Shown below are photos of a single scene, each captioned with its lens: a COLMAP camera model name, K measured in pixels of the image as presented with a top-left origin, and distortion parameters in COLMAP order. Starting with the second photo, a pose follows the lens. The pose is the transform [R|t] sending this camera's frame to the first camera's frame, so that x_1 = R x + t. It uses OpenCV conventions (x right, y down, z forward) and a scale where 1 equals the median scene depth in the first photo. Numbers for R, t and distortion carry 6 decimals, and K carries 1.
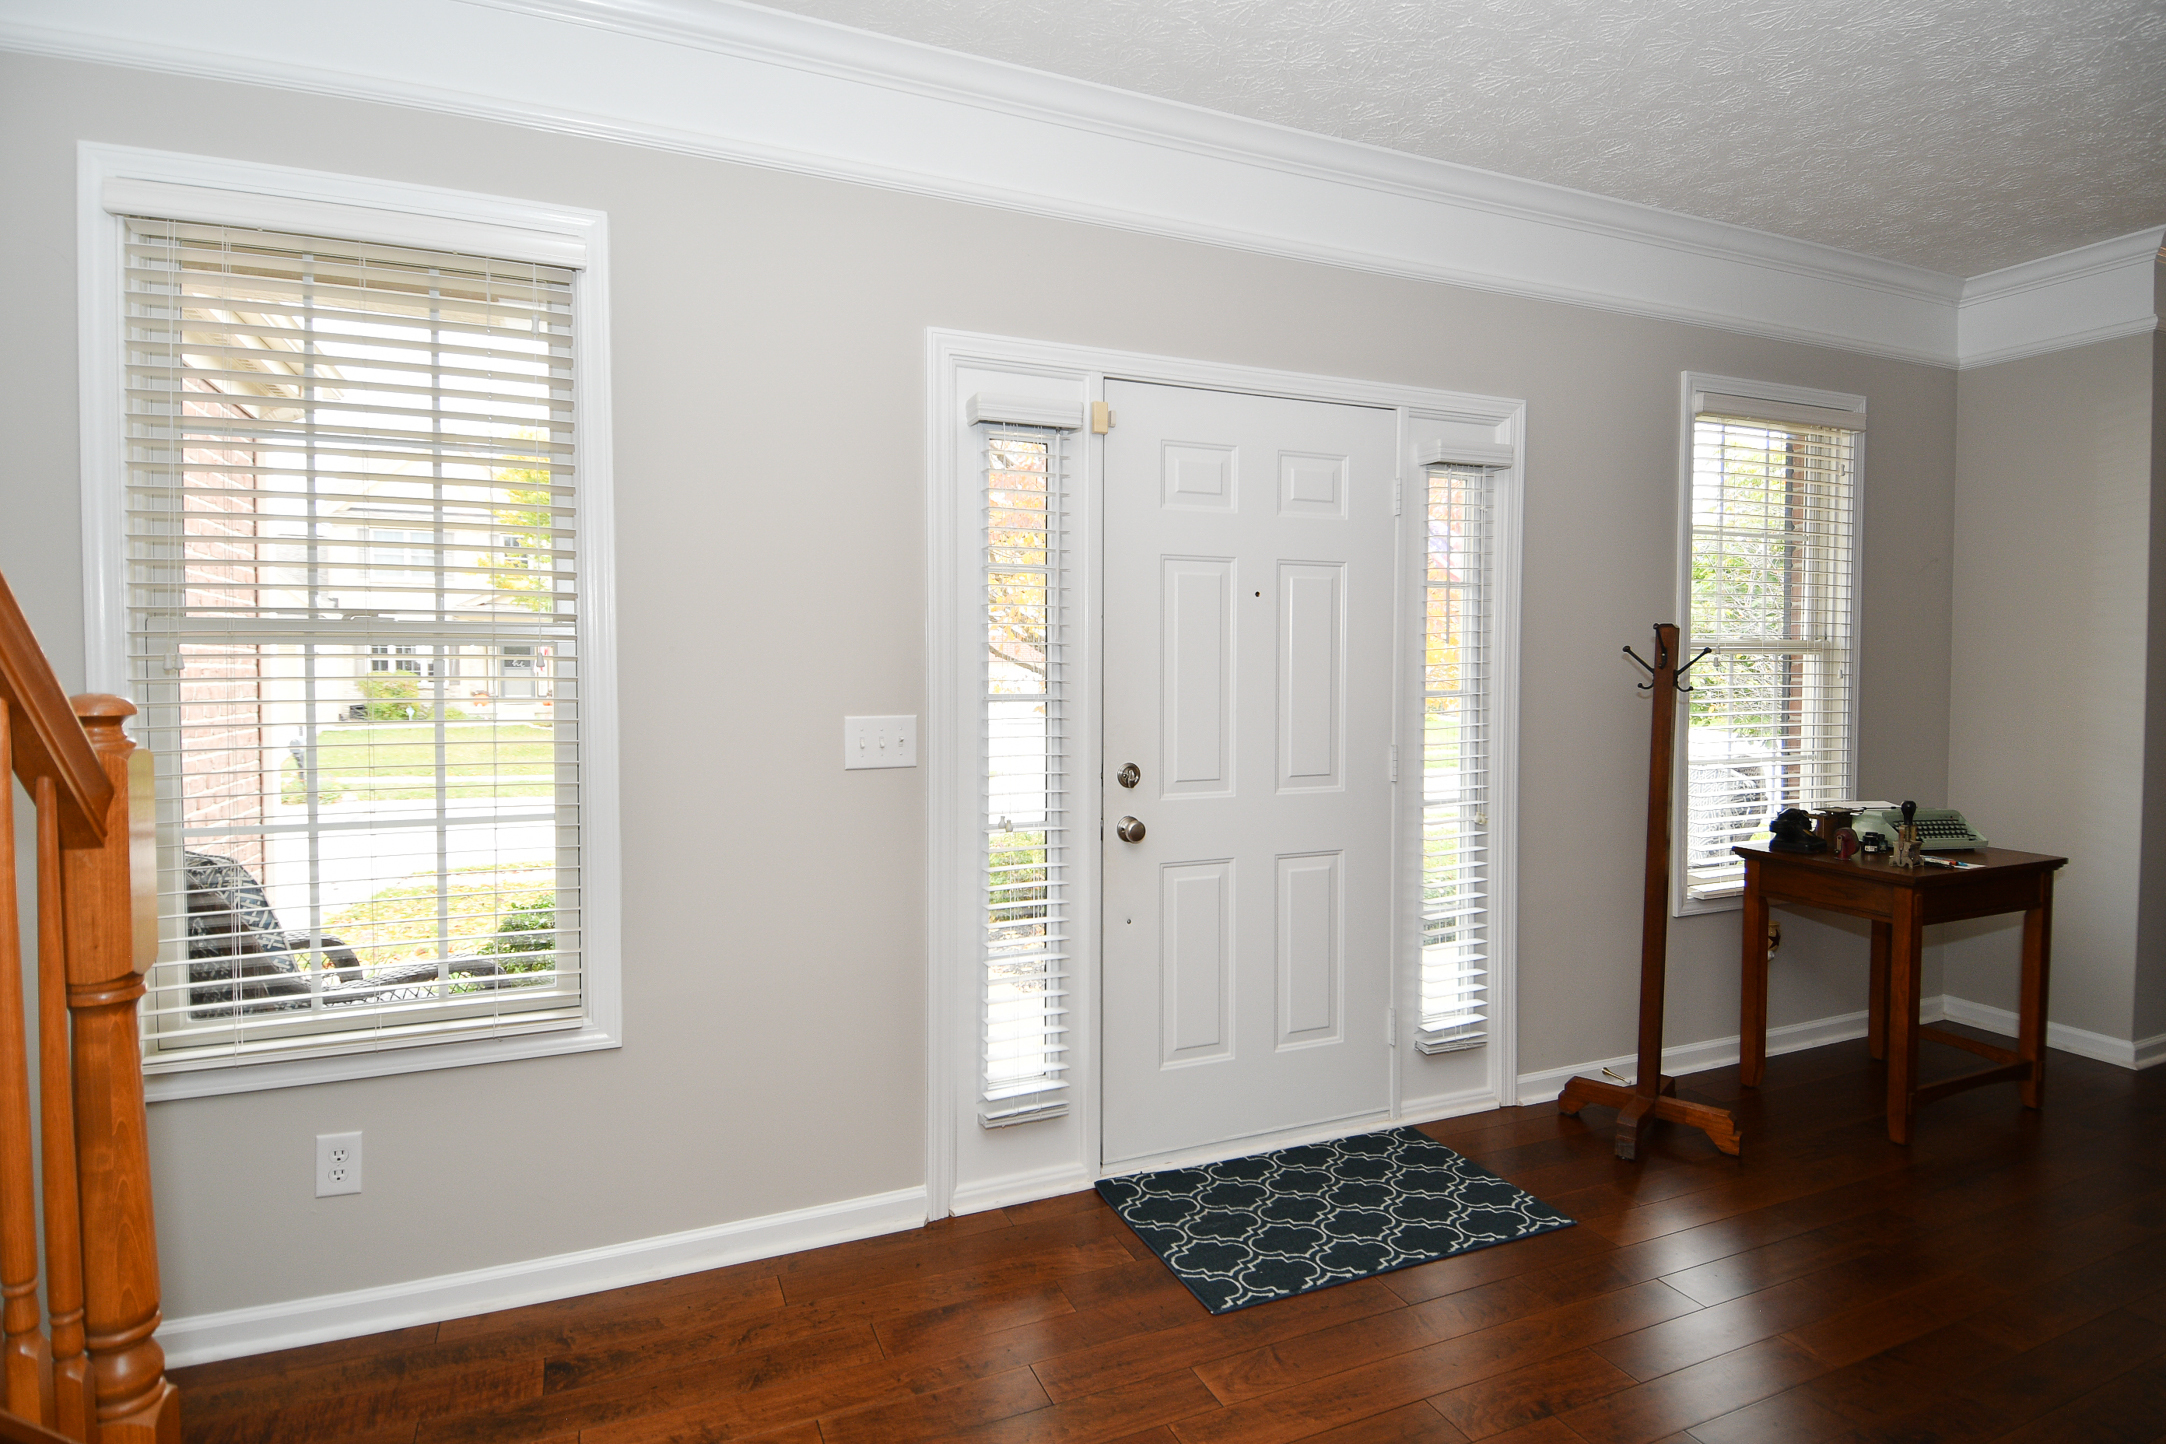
lens RADIAL K [[1134.8, 0, 1089.0], [0, 1134.8, 715.0], [0, 0, 1]] dist [0.029849, -0.000102]
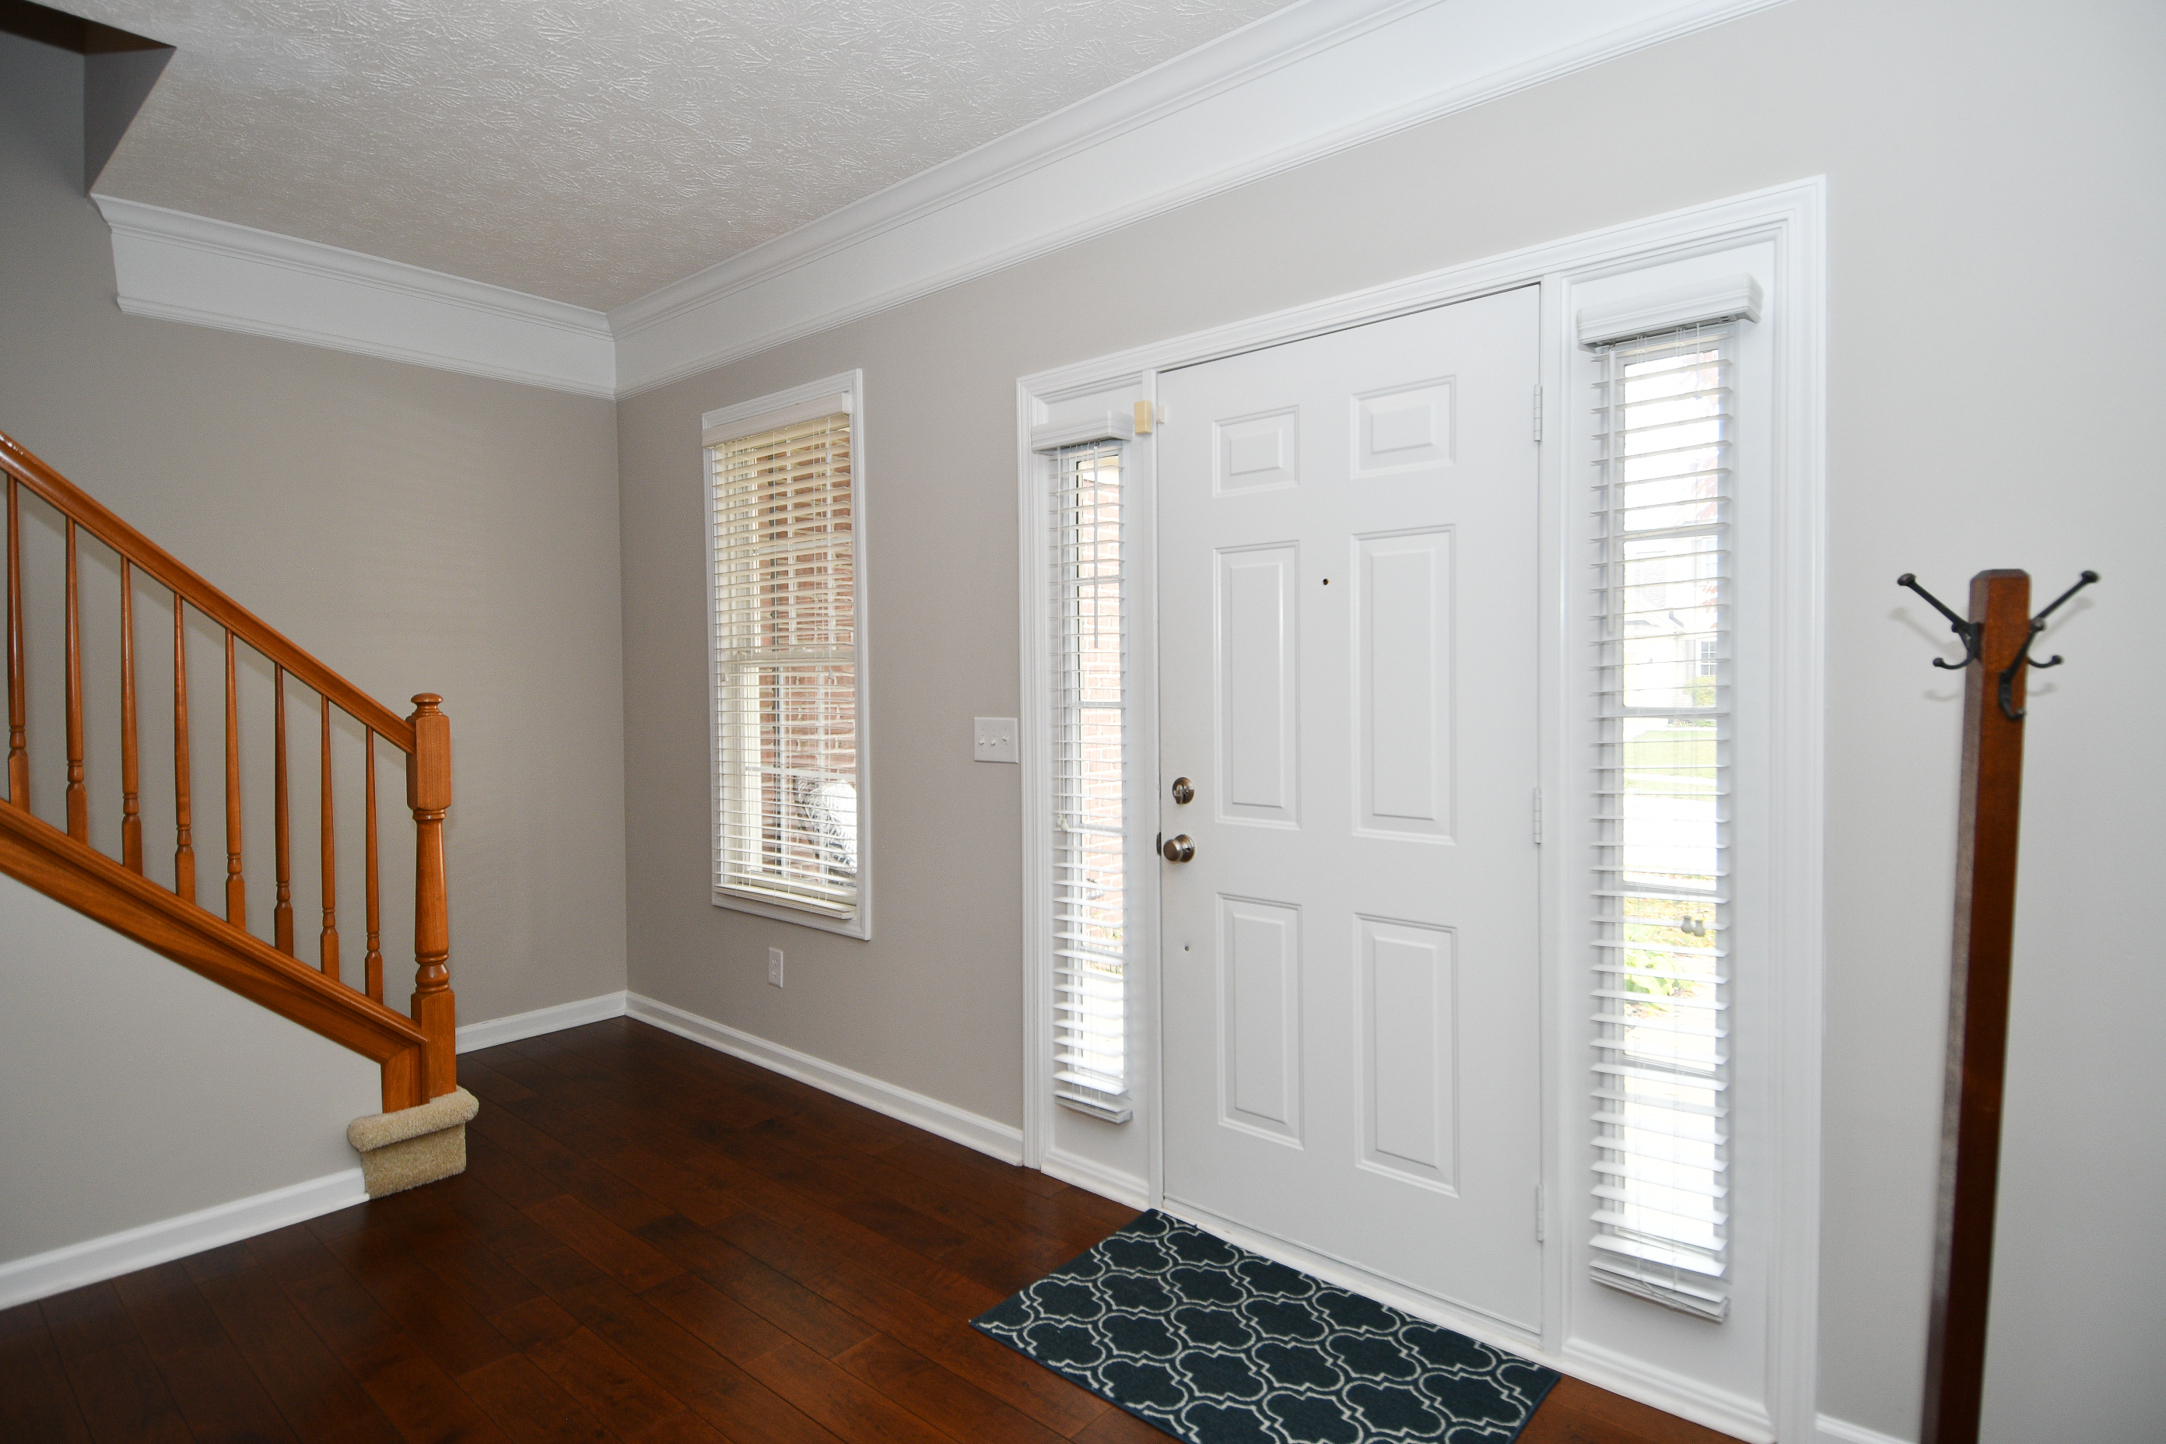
lens RADIAL K [[1134.8, 0, 1089.0], [0, 1134.8, 715.0], [0, 0, 1]] dist [0.029849, -0.000102]
pose [[0.429187, 0.022288, -0.902940, 0.861116], [-0.027575, 0.999553, 0.011565, -0.017948], [0.902794, 0.019935, 0.429610, 0.539659]]
